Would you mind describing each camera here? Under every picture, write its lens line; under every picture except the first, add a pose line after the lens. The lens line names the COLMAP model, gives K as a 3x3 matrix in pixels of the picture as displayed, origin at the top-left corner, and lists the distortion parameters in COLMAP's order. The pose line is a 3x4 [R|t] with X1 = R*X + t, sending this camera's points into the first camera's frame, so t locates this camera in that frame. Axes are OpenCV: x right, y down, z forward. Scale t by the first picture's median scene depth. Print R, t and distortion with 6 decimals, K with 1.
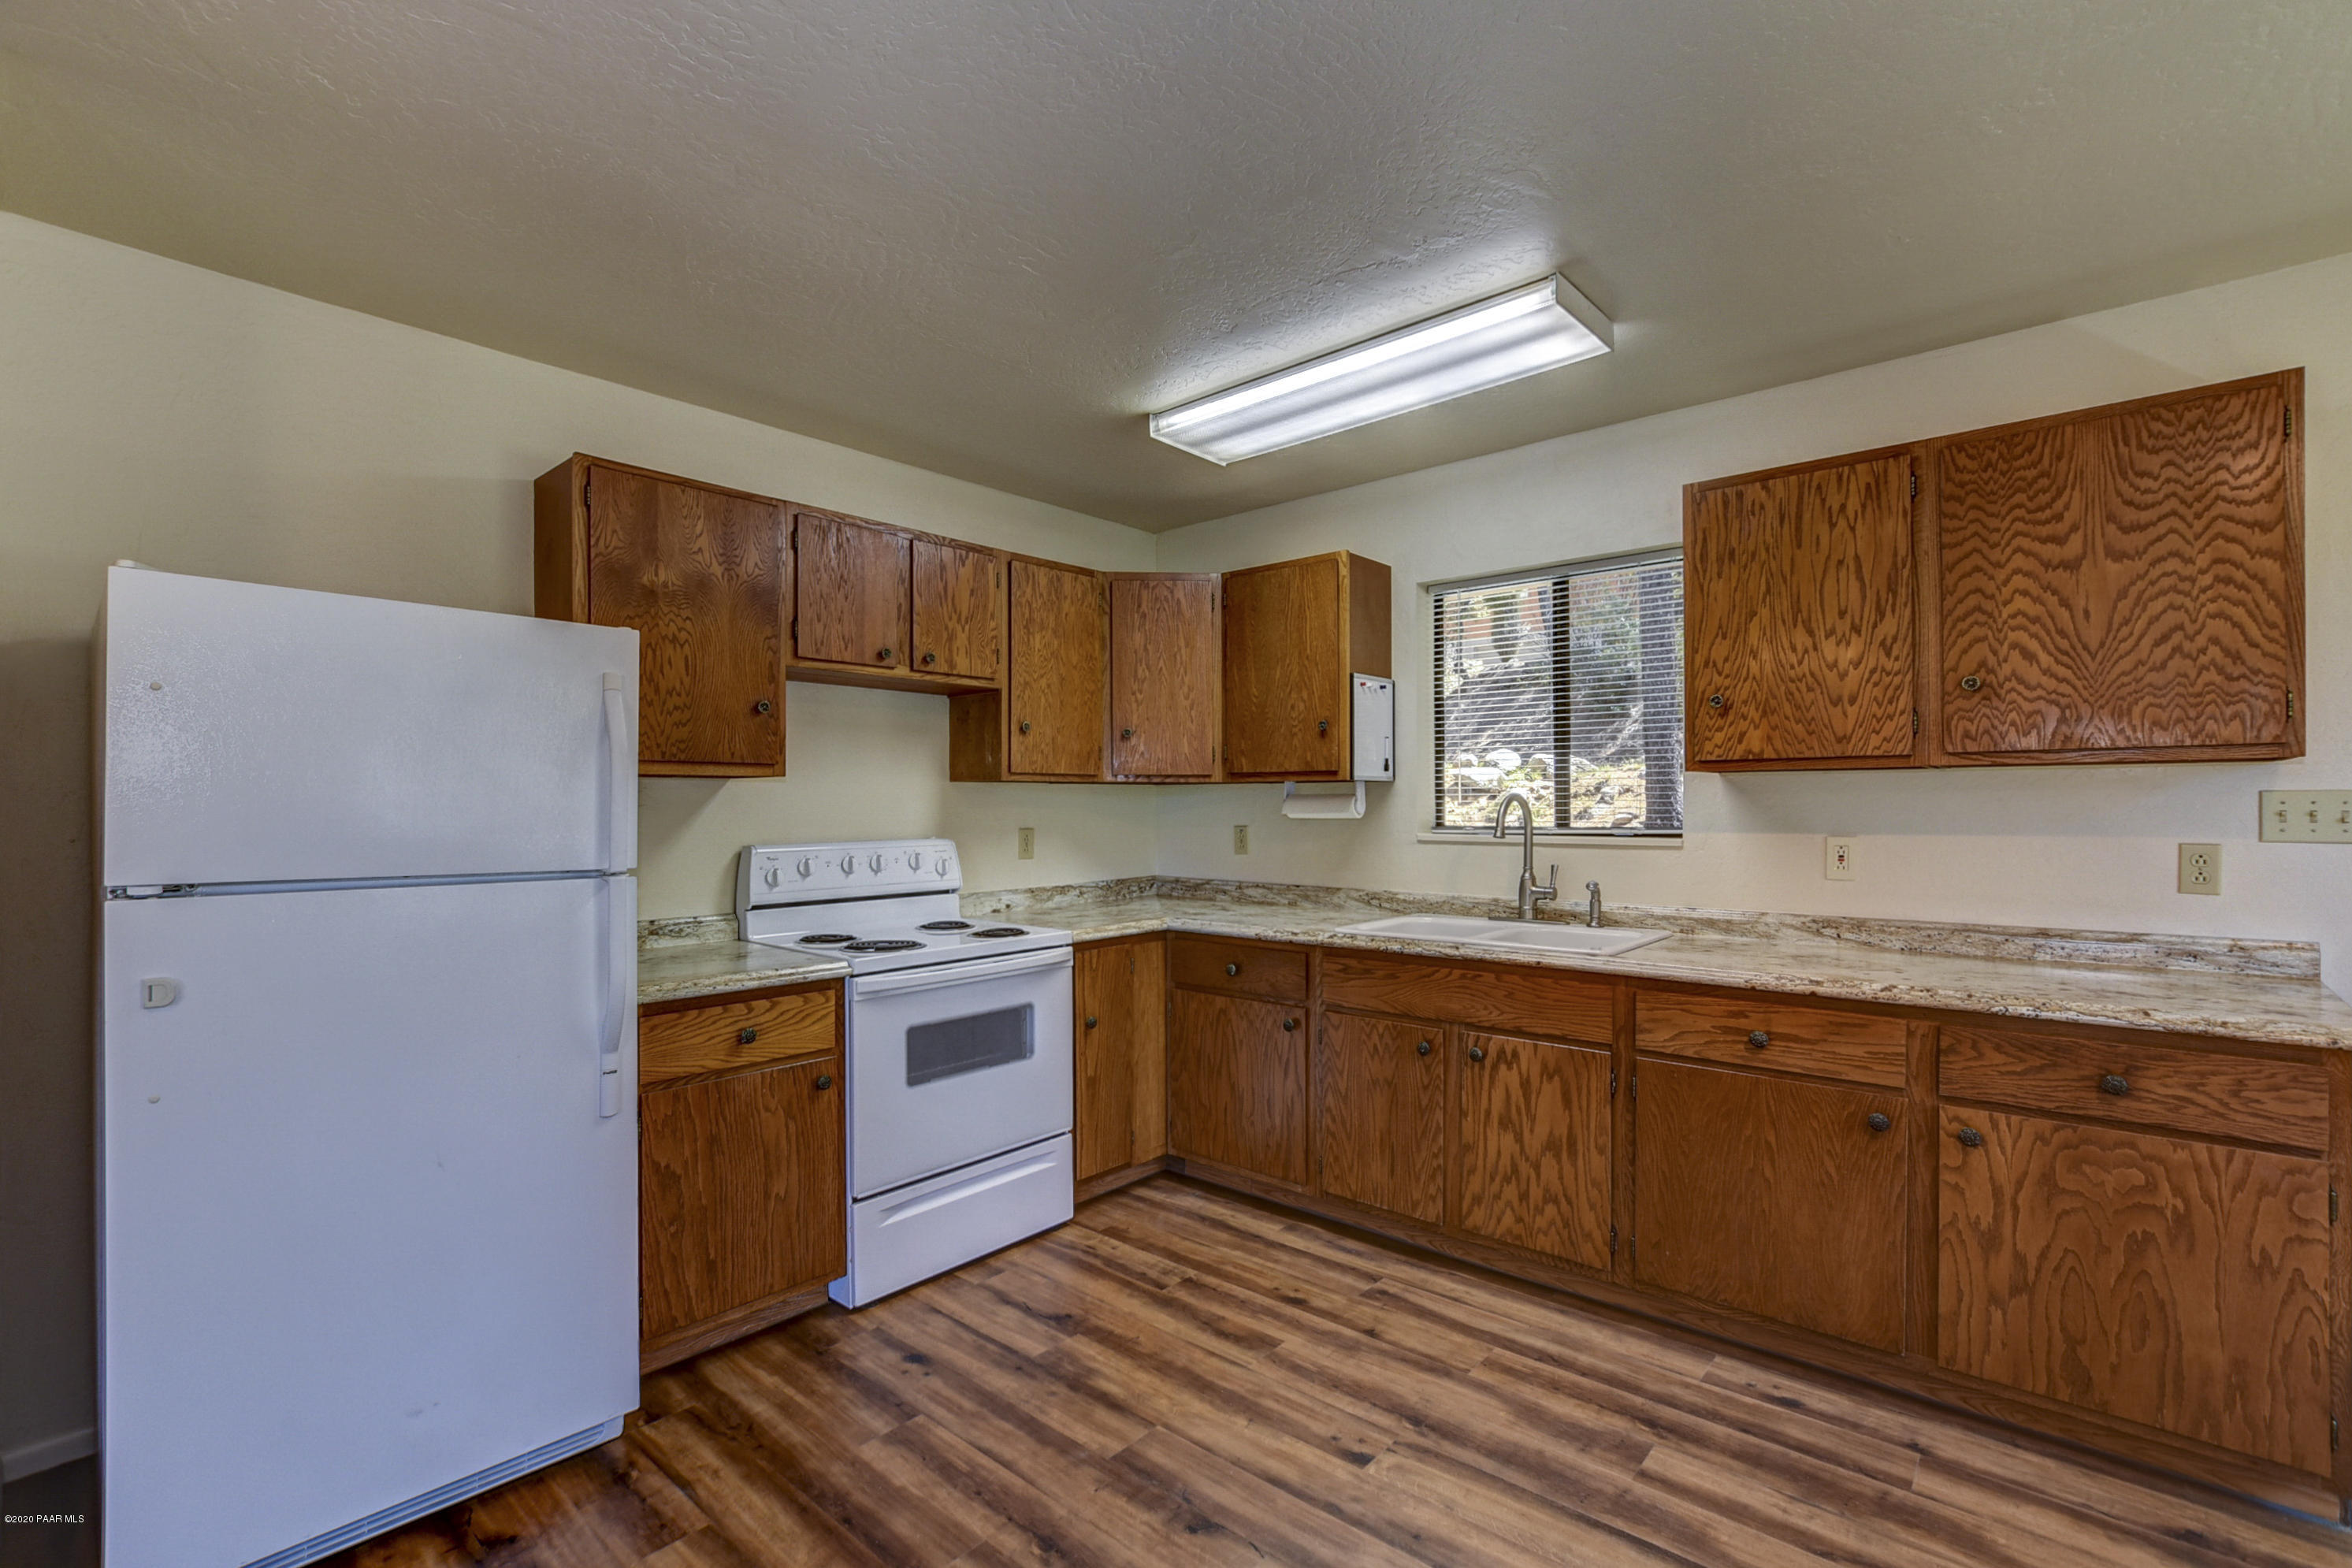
lens RADIAL K [[1050.7, 0, 1180.8], [0, 1050.7, 806.2], [0, 0, 1]] dist [-0.020182, 0.005239]
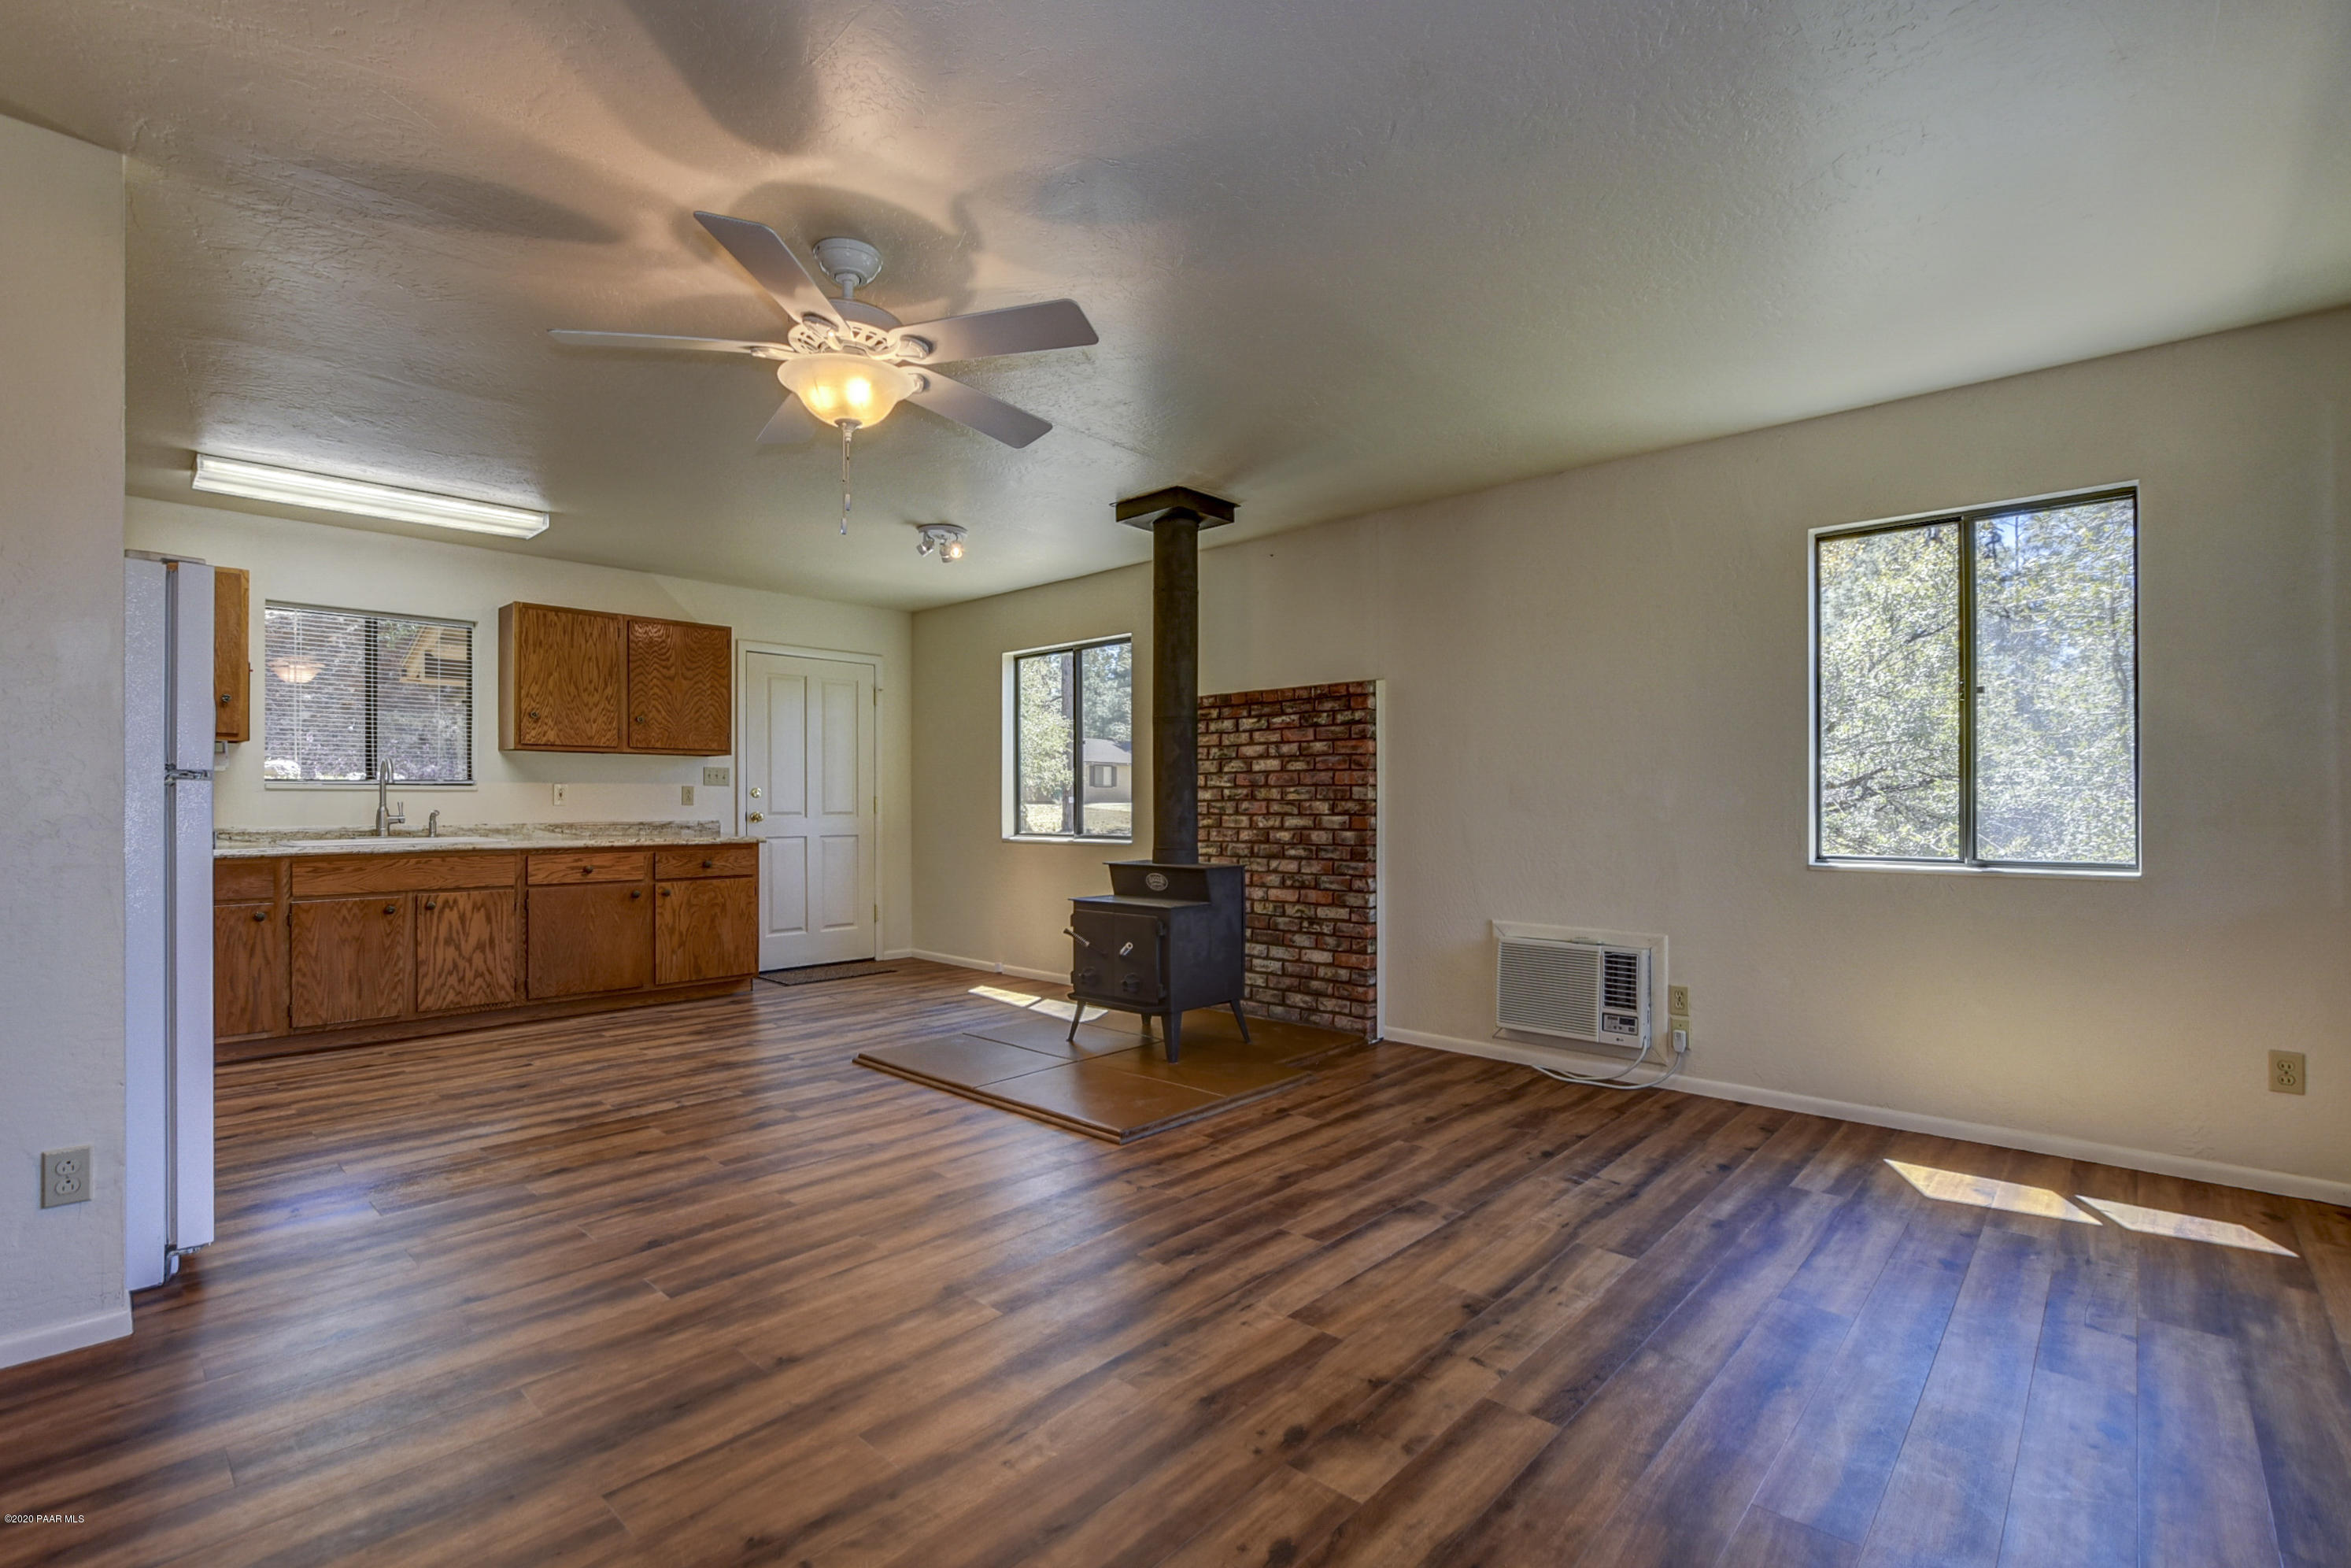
lens RADIAL K [[1050.3, 0, 1165.0], [0, 1050.3, 804.1], [0, 0, 1]] dist [-0.020182, 0.005239]
pose [[0.031046, 0.001636, 0.999517, -1.500126], [0.001915, 0.999997, -0.001697, 0.079652], [-0.999516, 0.001967, 0.031042, -0.284935]]
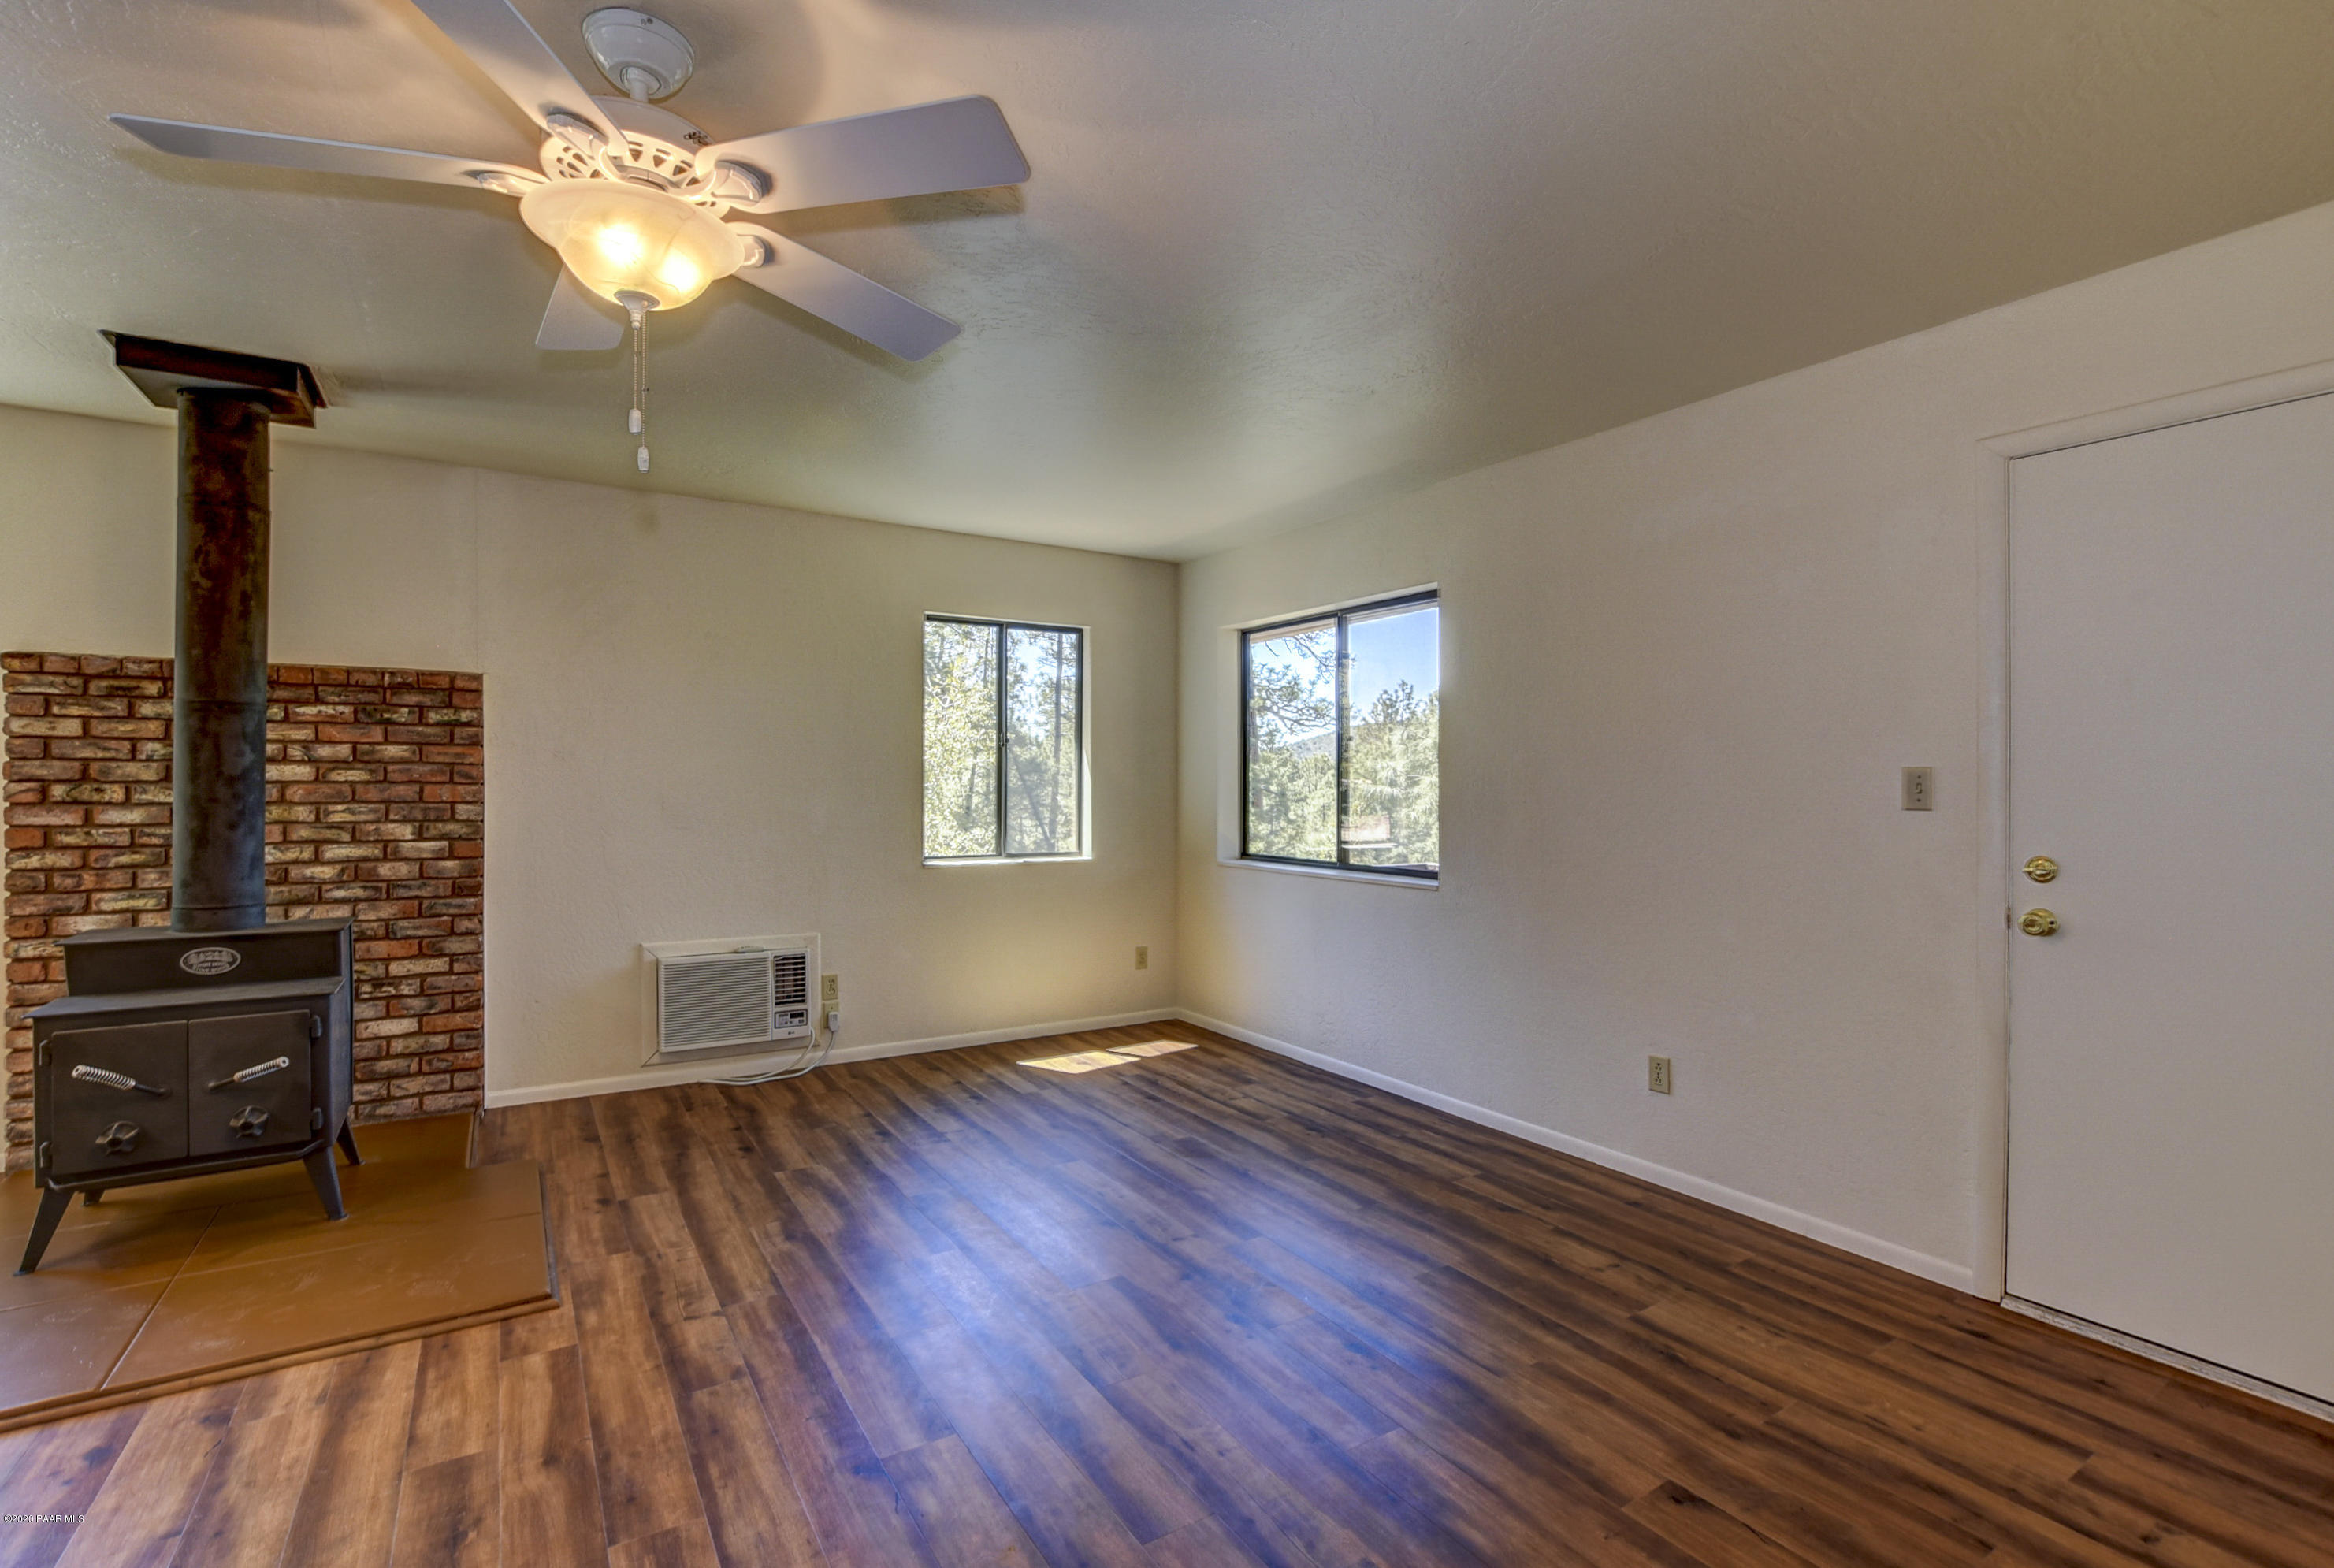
lens RADIAL K [[1047.3, 0, 1157.9], [0, 1047.3, 774.9], [0, 0, 1]] dist [-0.018545, 0.004140]
pose [[-0.957684, 0.001207, 0.287818, -1.016753], [-0.002018, 0.999938, -0.010910, 0.018981], [-0.287814, -0.011030, -0.957623, 0.560701]]
